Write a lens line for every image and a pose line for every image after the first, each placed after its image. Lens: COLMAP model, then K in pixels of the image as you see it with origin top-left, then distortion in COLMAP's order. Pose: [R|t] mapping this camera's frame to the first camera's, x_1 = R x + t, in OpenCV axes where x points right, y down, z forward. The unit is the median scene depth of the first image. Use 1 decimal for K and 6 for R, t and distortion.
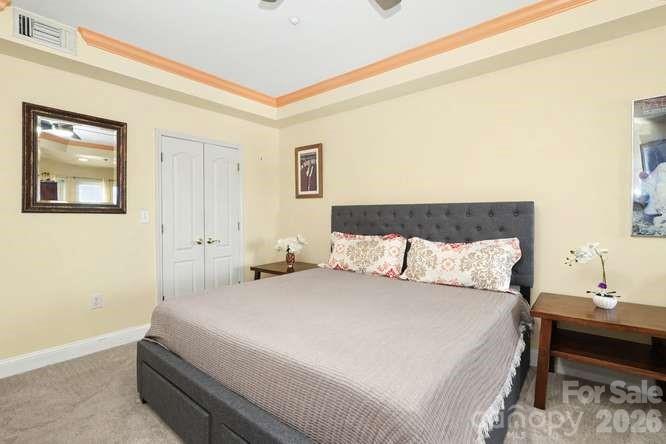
lens RADIAL K [[316.5, 0, 333.9], [0, 316.5, 211.9], [0, 0, 1]] dist [0.001844, 0.000470]
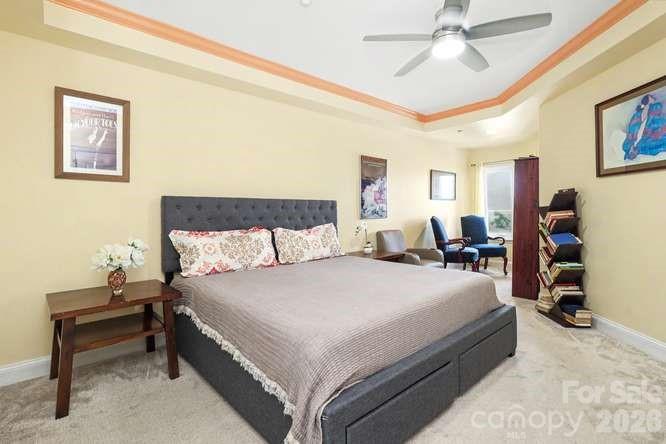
lens RADIAL K [[316.5, 0, 333.9], [0, 316.5, 211.9], [0, 0, 1]] dist [0.001844, 0.000470]
pose [[0.157559, -0.008376, 0.987474, -0.825858], [-0.010411, 0.999894, 0.010142, 0.007897], [-0.987455, -0.011879, 0.157455, 0.603591]]
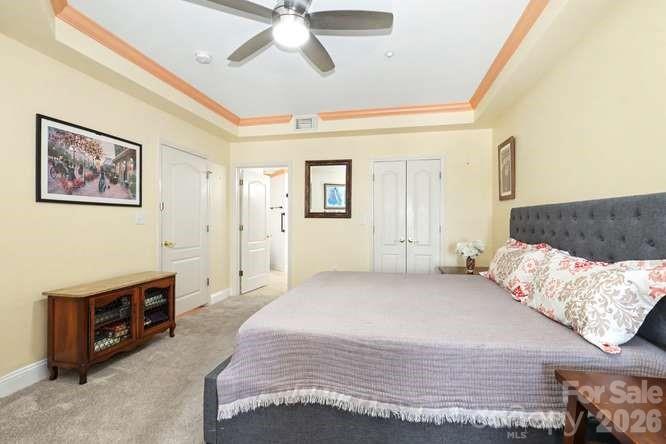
lens RADIAL K [[304.9, 0, 333.0], [0, 304.9, 222.0], [0, 0, 1]] dist [0.000631, 0.000200]
pose [[0.459096, 0.007445, -0.888356, 0.624342], [0.006719, 0.999907, 0.011853, 0.007628], [0.888361, -0.011410, 0.459003, 0.229049]]
